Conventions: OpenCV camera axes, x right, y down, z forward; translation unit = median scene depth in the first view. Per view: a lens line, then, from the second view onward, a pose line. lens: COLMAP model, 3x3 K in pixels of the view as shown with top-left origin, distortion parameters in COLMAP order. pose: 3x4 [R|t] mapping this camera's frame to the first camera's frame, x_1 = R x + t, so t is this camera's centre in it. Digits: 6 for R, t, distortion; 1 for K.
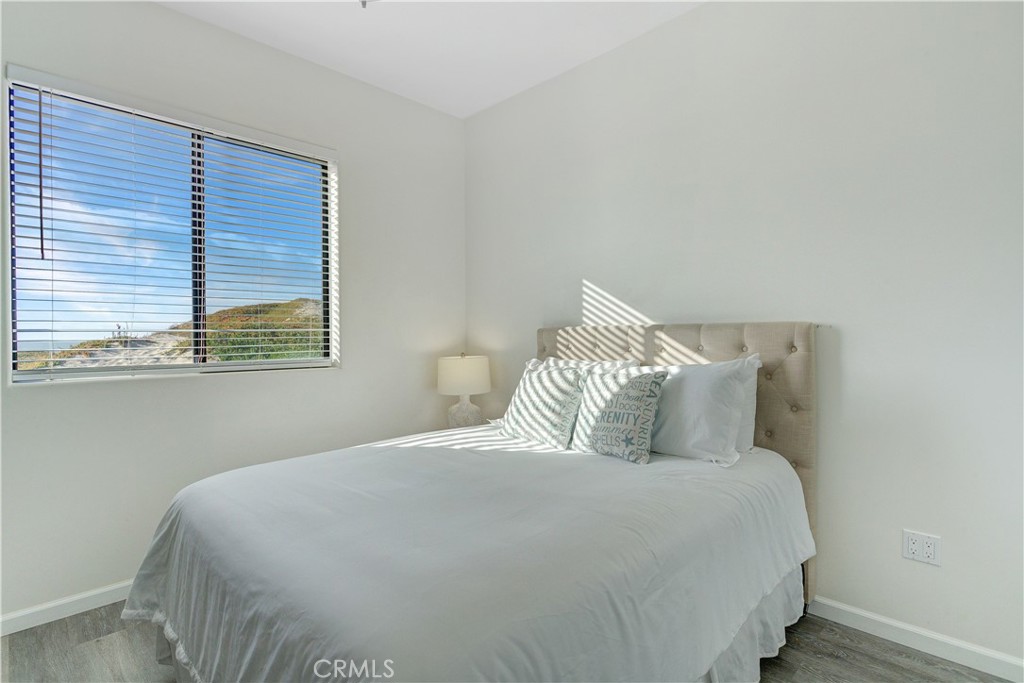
lens RADIAL K [[497.1, 0, 508.4], [0, 497.1, 337.7], [0, 0, 1]] dist [-0.002739, -0.000484]
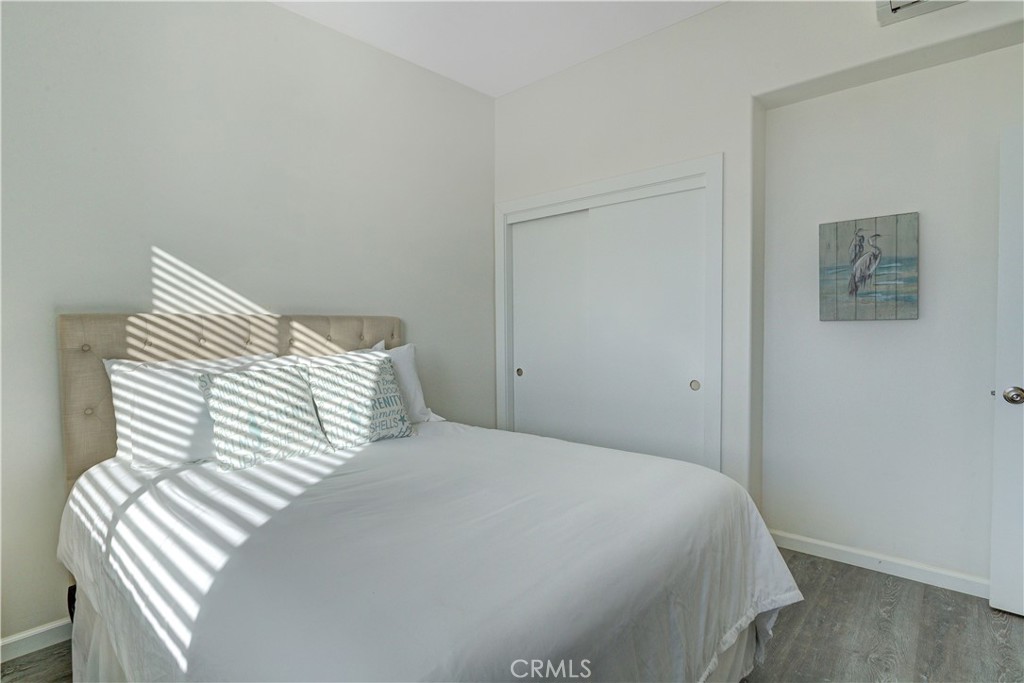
lens RADIAL K [[500.7, 0, 511.1], [0, 500.7, 340.0], [0, 0, 1]] dist [-0.008060, 0.001293]
pose [[-0.040050, -0.020345, 0.998991, -0.648529], [0.008139, 0.999753, 0.020687, 0.005660], [-0.999165, 0.008959, -0.039874, 0.581584]]
